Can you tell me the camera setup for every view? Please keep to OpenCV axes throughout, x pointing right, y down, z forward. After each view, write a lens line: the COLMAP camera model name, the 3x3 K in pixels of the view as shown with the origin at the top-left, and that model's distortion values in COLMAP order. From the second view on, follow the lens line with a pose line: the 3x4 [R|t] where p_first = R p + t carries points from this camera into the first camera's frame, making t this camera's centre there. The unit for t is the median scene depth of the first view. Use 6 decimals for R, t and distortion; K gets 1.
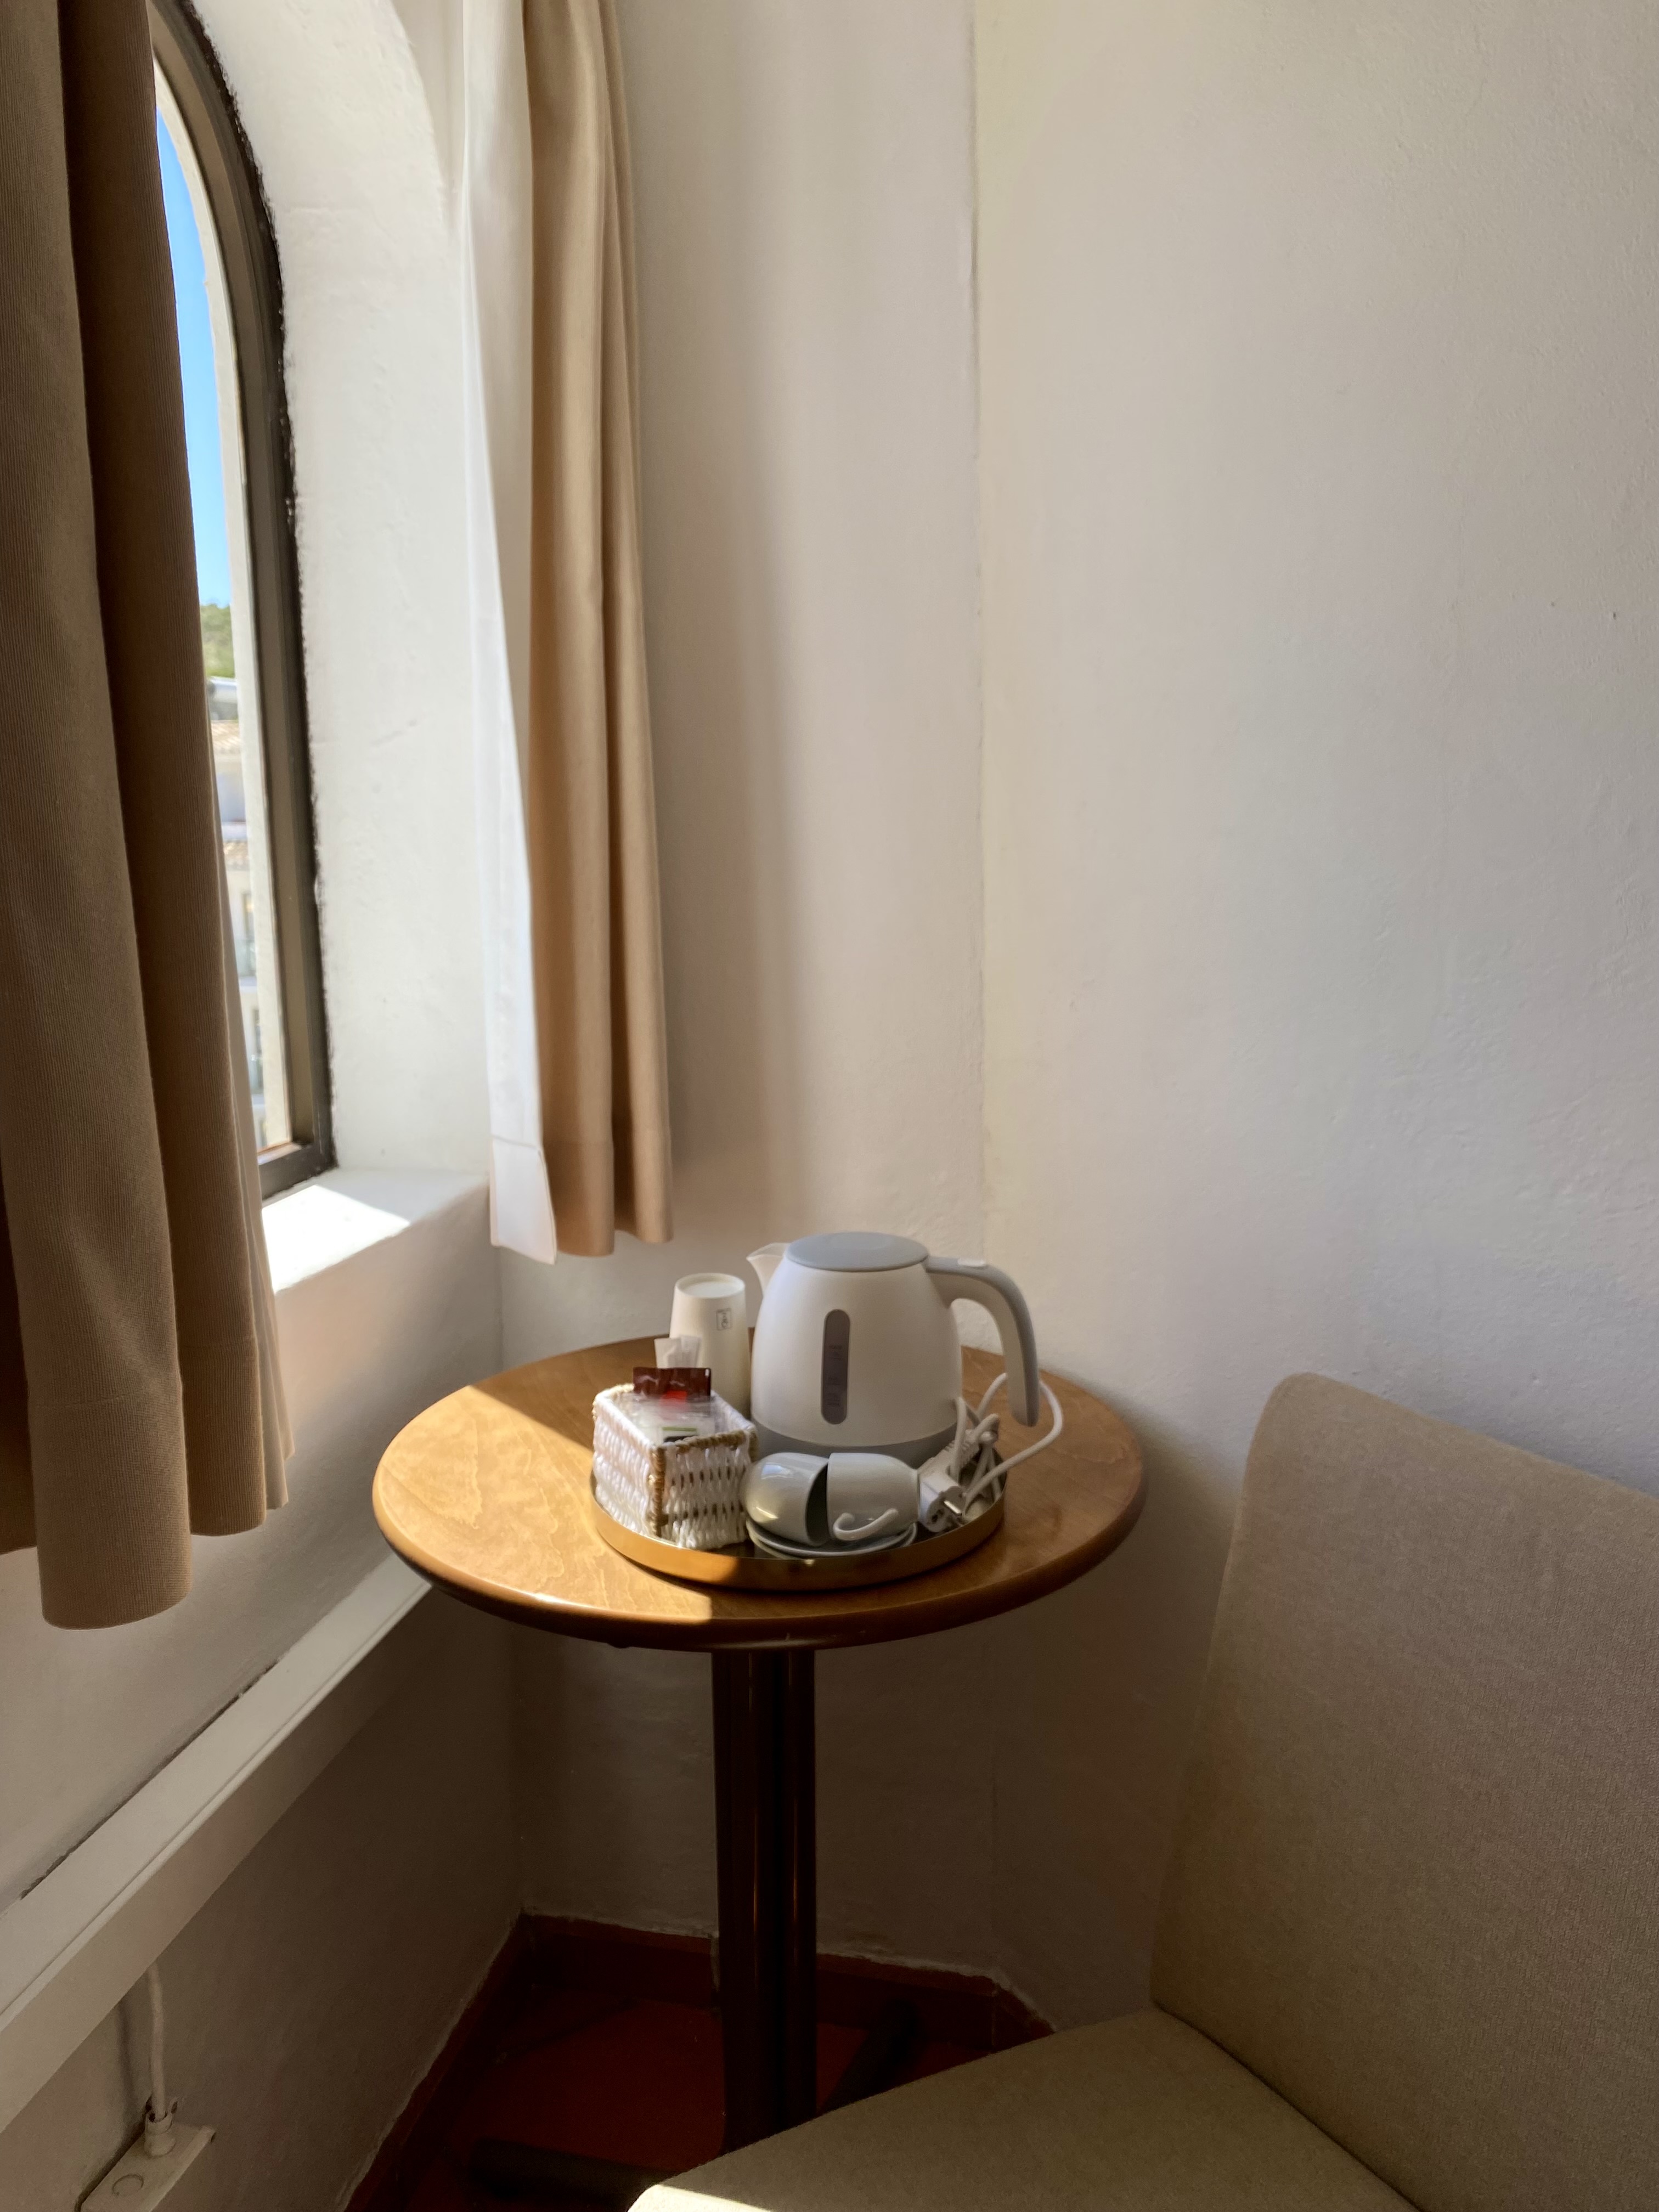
lens RADIAL K [[1656.2, 0, 829.5], [0, 1656.2, 1106.0], [0, 0, 1]] dist [-0.002650, -0.001183]
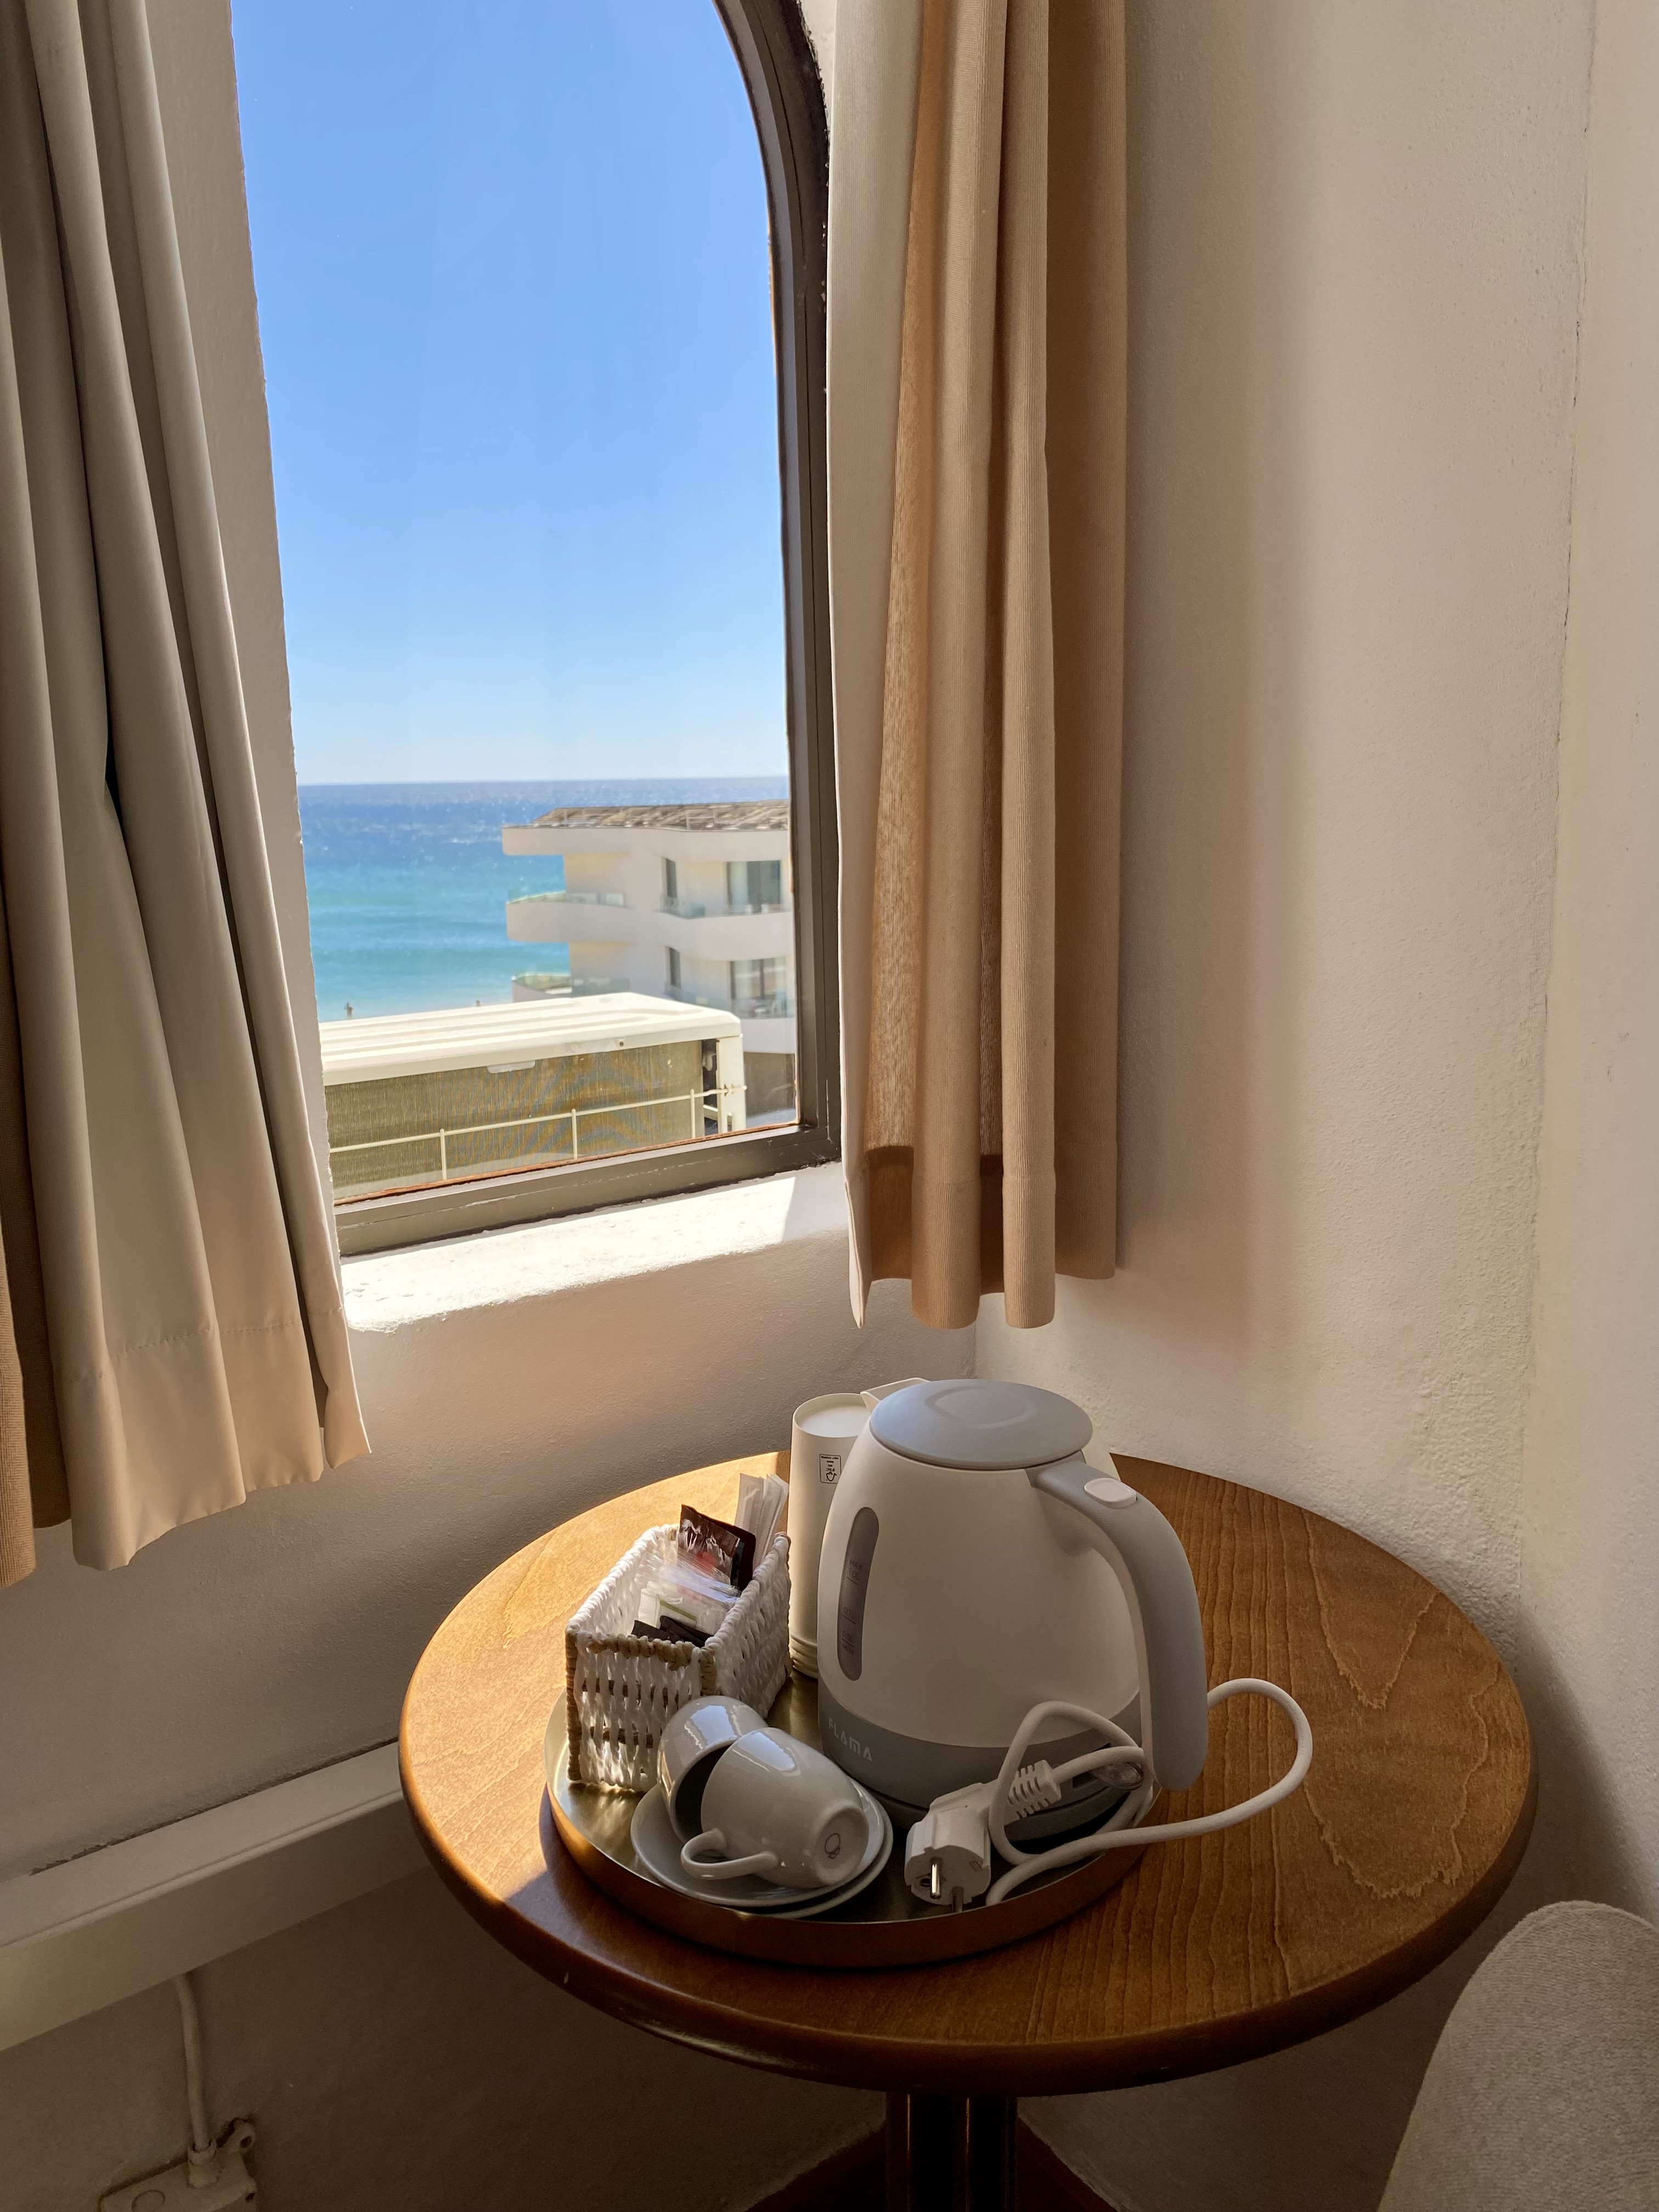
lens RADIAL K [[1656.2, 0, 829.5], [0, 1656.2, 1106.0], [0, 0, 1]] dist [-0.002650, -0.001183]
pose [[0.742098, 0.117453, -0.659921, 0.403296], [-0.103062, 0.992815, 0.060805, -0.068841], [0.662321, 0.022890, 0.748870, 0.516243]]
